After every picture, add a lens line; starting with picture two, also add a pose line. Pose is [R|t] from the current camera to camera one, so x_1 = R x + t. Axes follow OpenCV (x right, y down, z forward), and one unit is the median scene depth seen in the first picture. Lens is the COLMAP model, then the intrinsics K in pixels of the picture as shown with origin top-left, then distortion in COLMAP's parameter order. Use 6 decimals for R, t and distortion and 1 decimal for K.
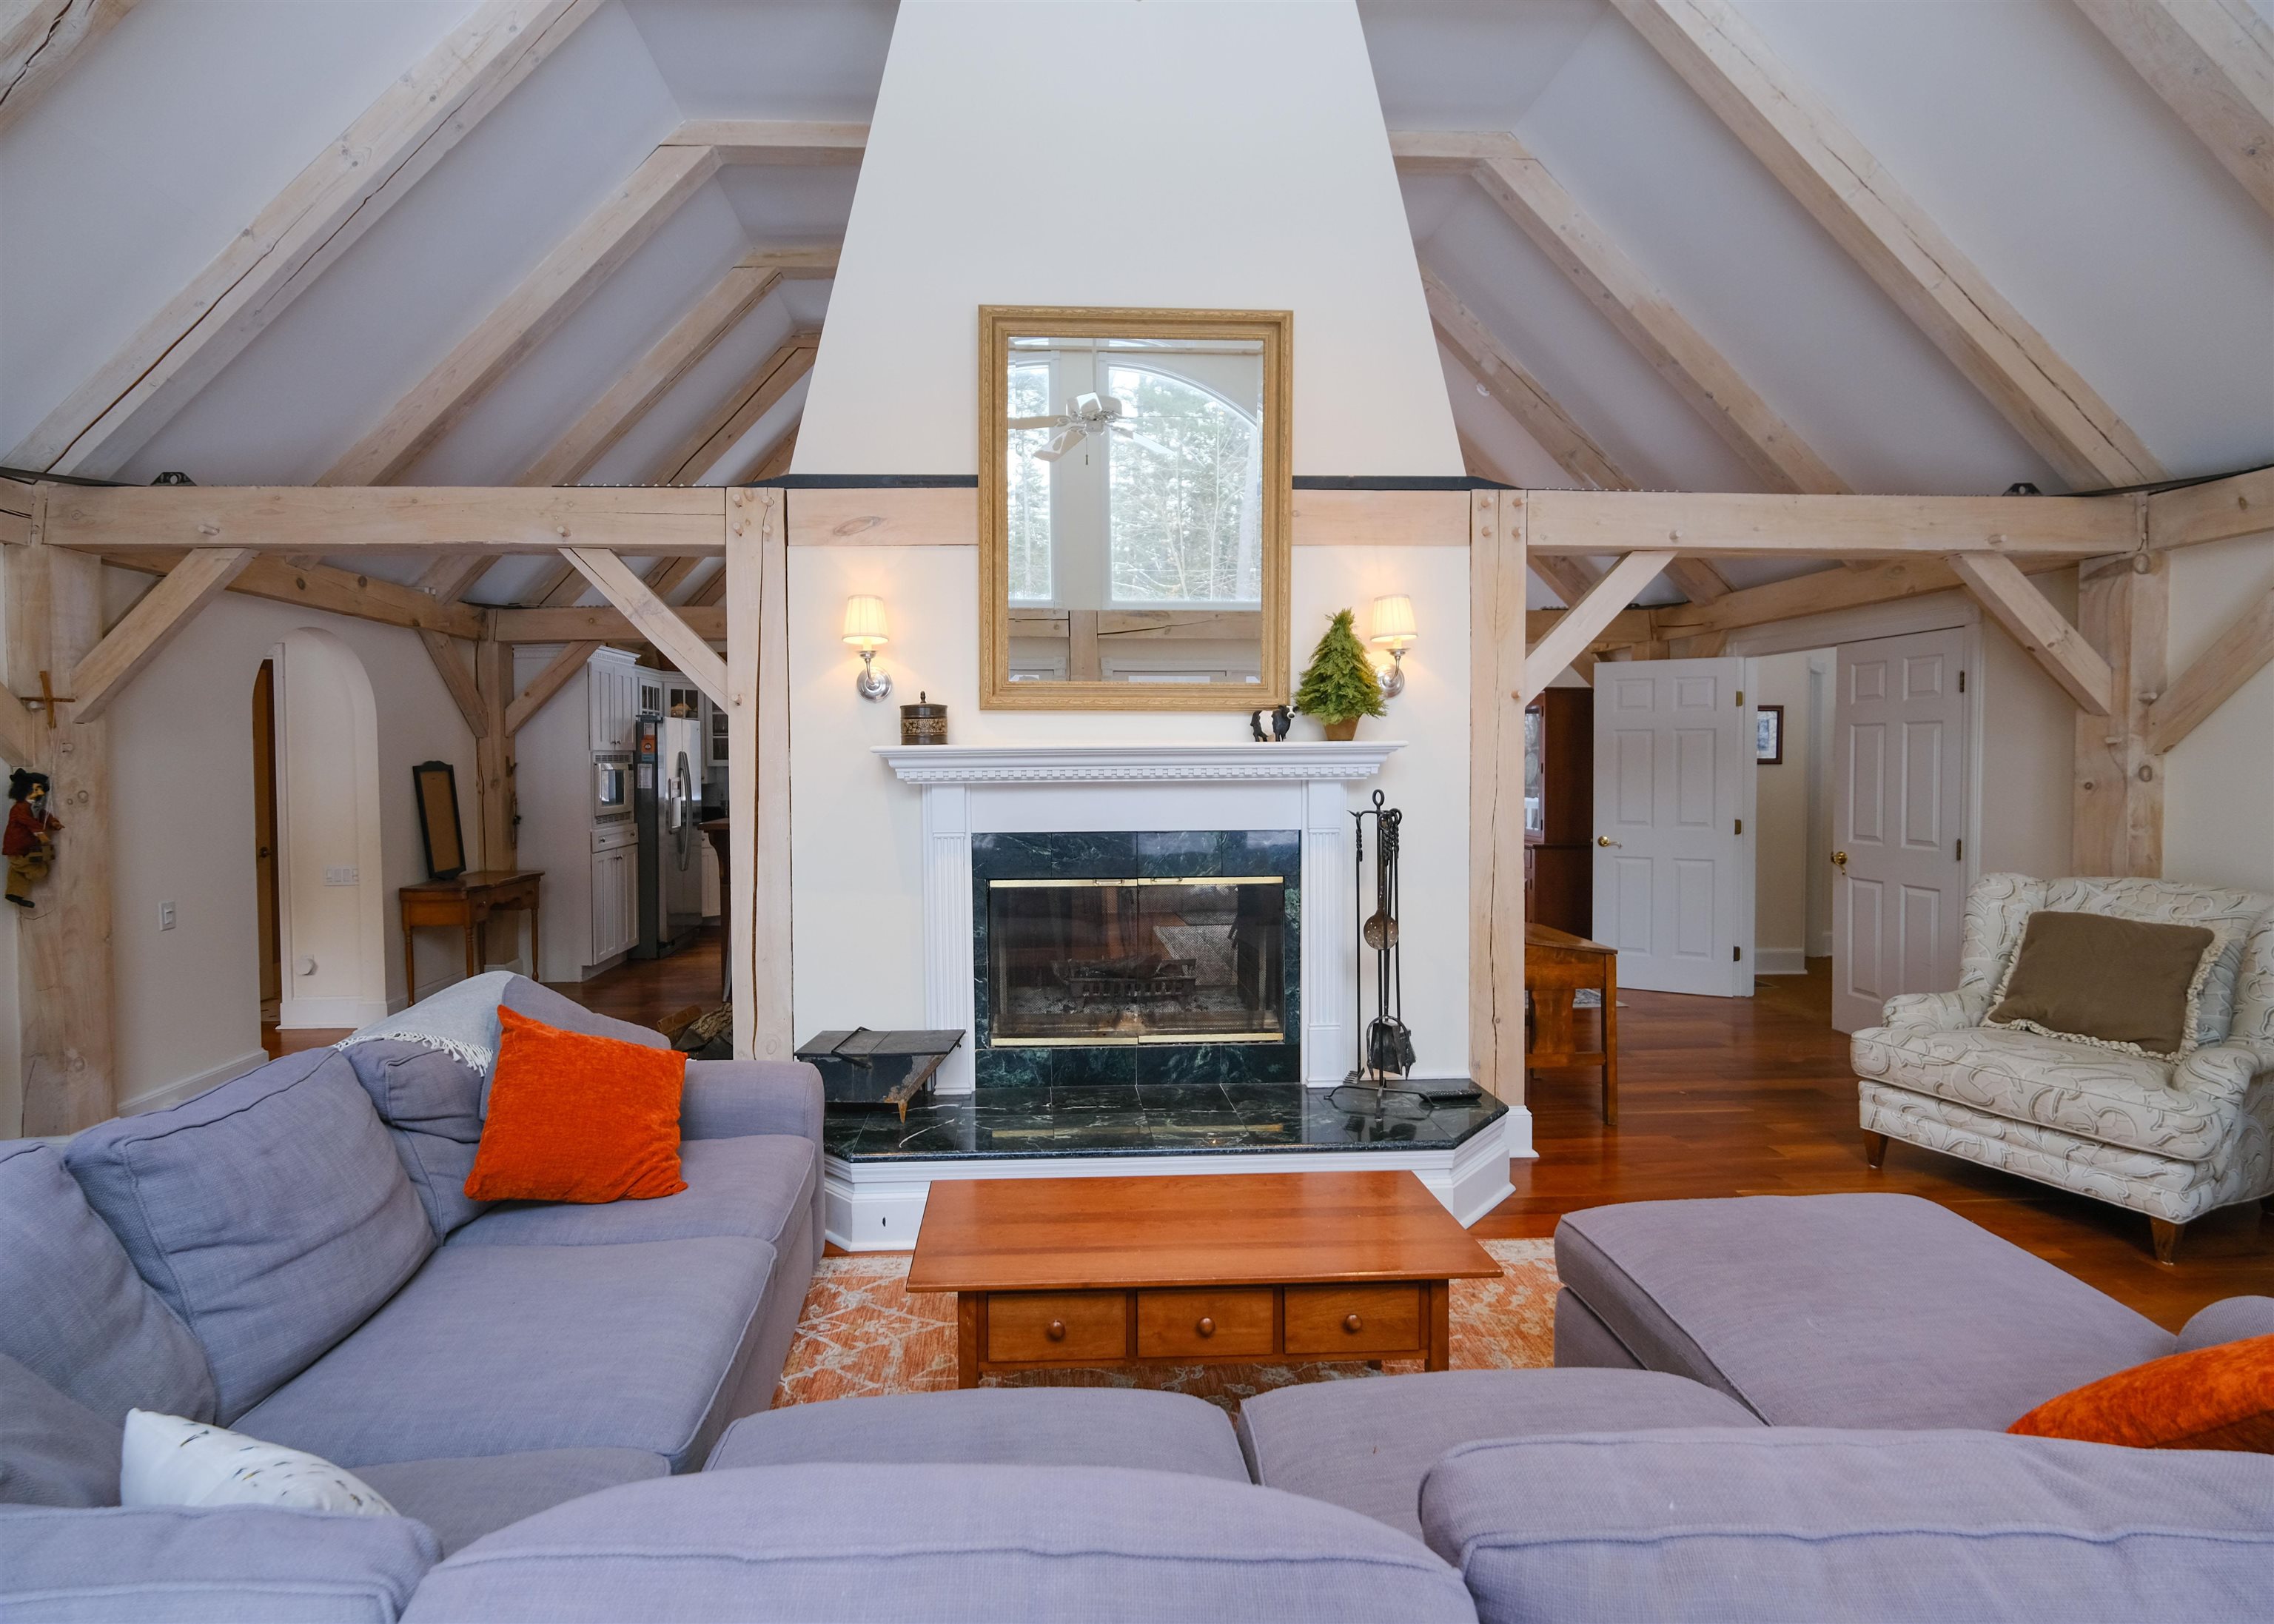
lens RADIAL K [[1048.8, 0, 1233.9], [0, 1048.8, 777.7], [0, 0, 1]] dist [-0.005052, -0.000289]
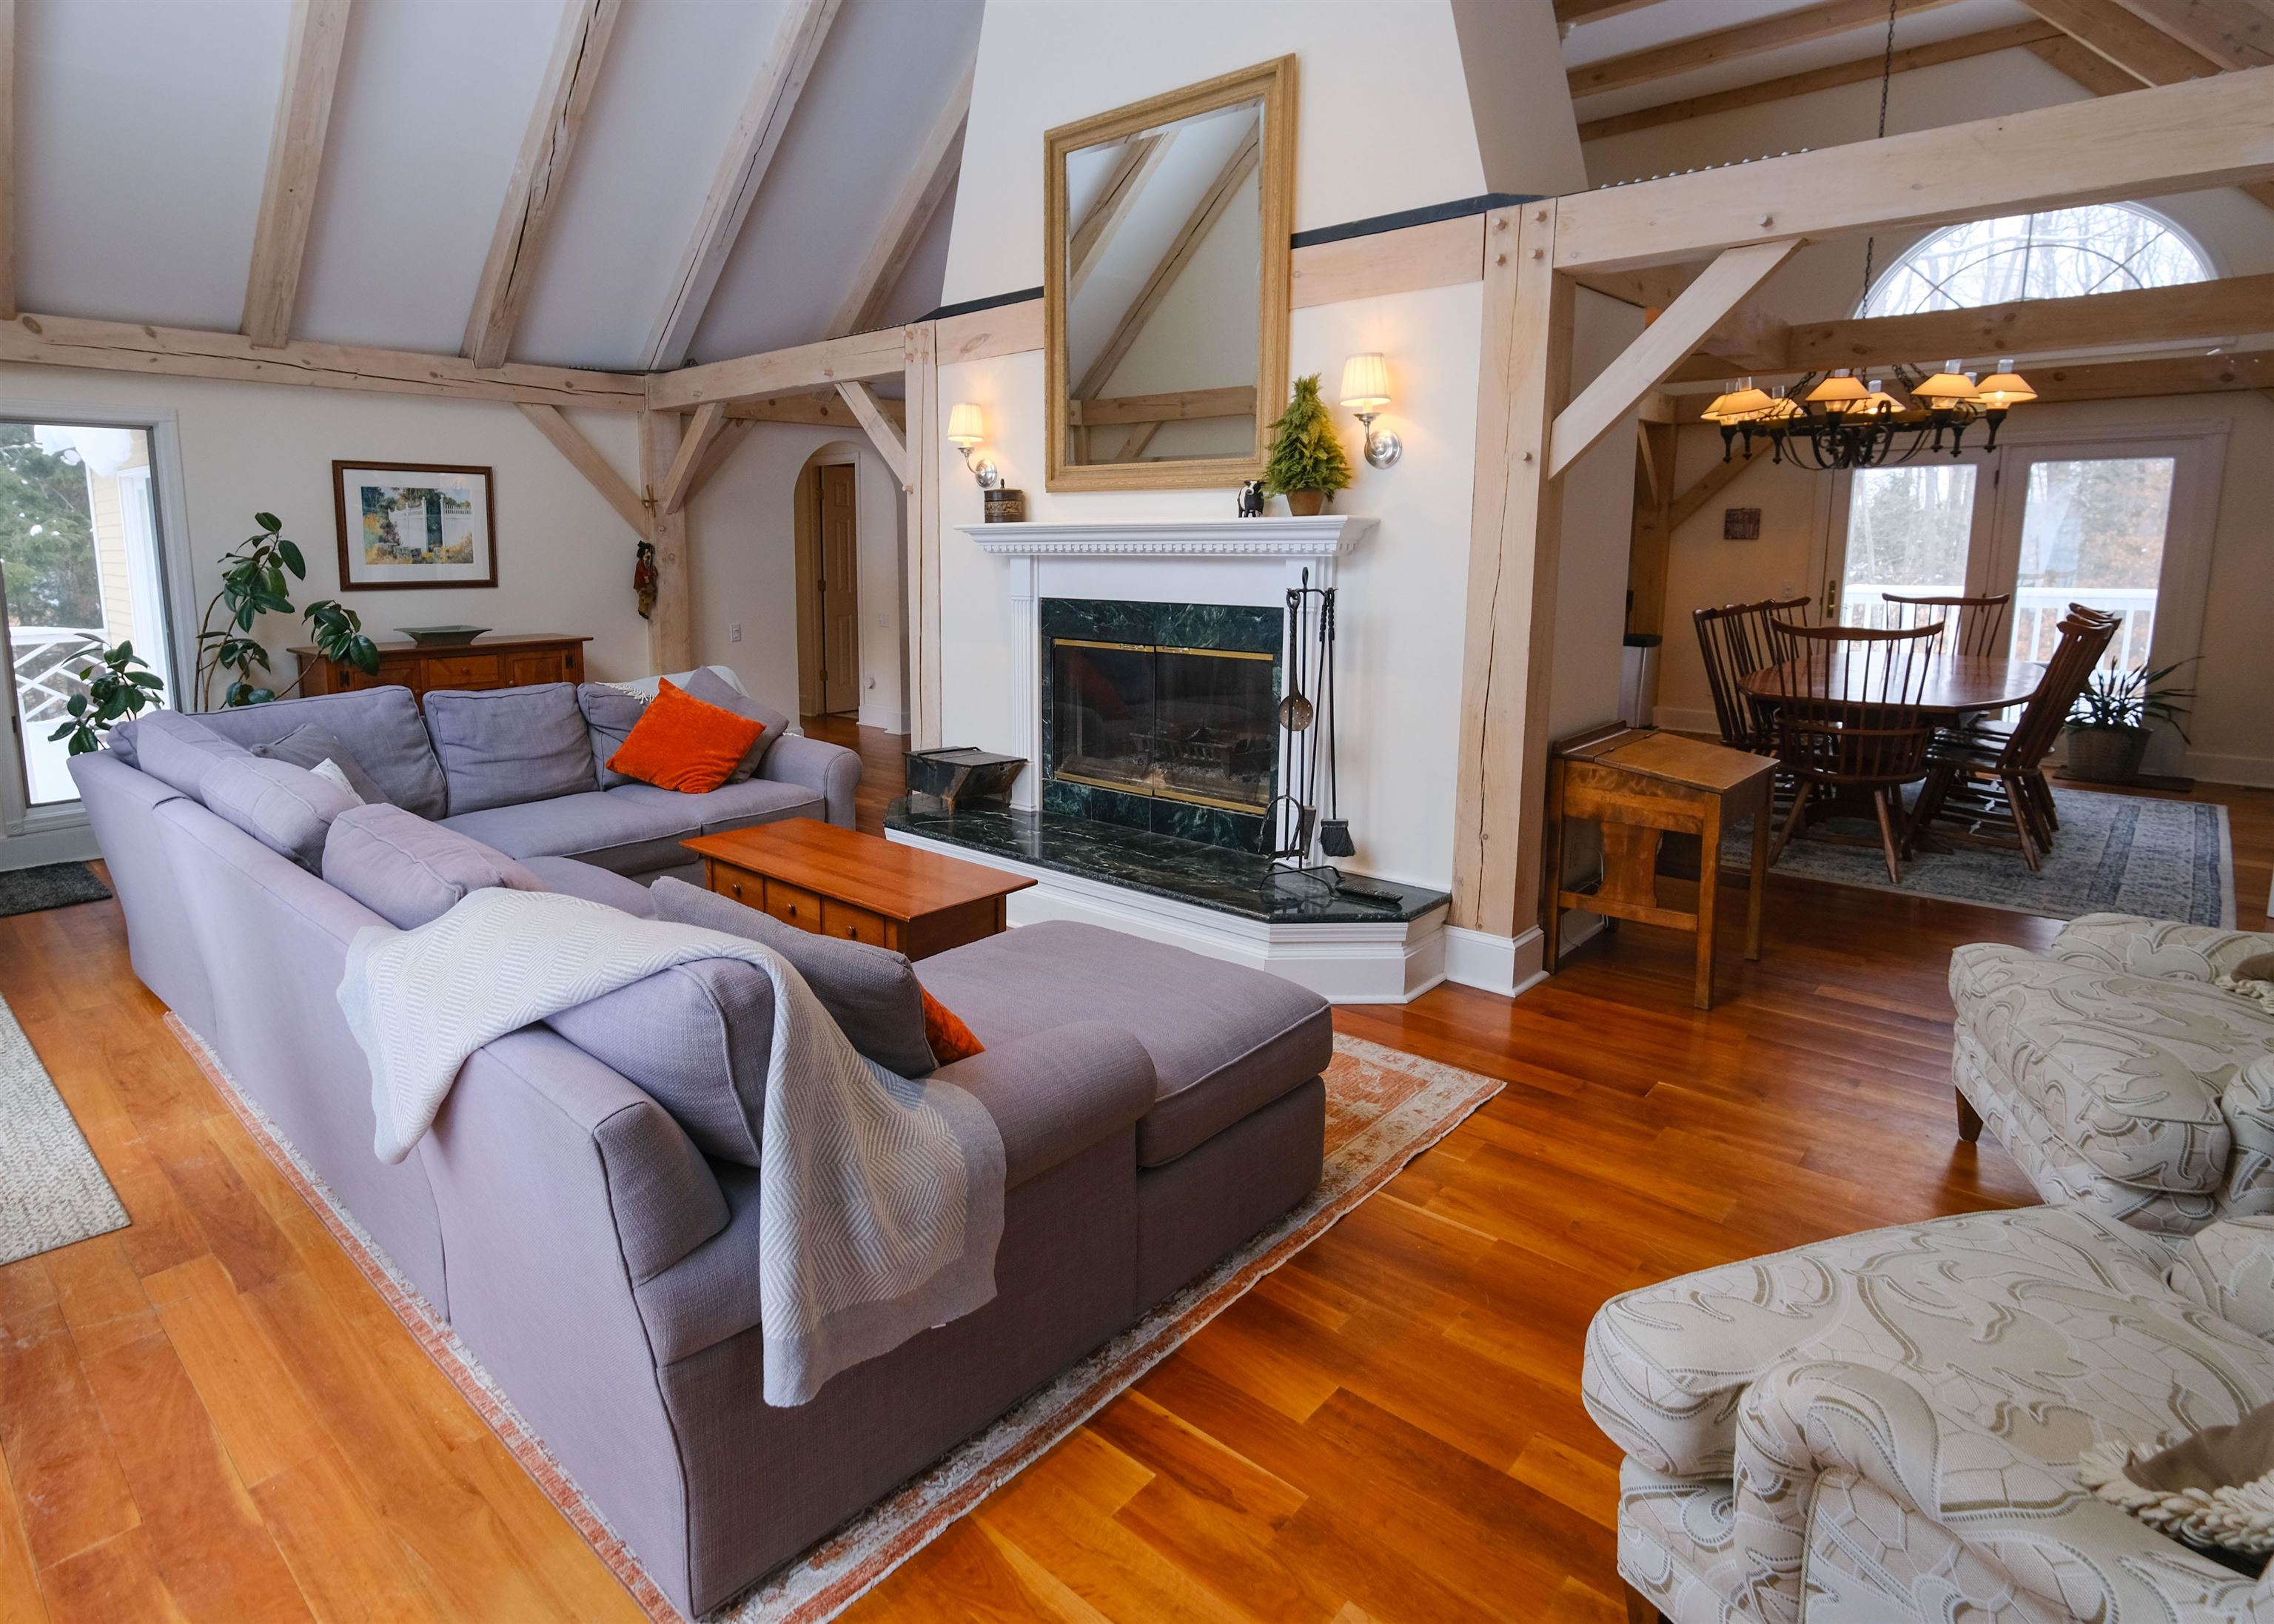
lens RADIAL K [[1206.3, 0, 955.9], [0, 1206.3, 698.2], [0, 0, 1]] dist [-0.000786, 0.000266]
pose [[0.665391, 0.099590, -0.739822, 0.703725], [-0.009548, 0.992115, 0.124964, -0.003959], [0.746434, -0.076086, 0.661096, 0.016348]]
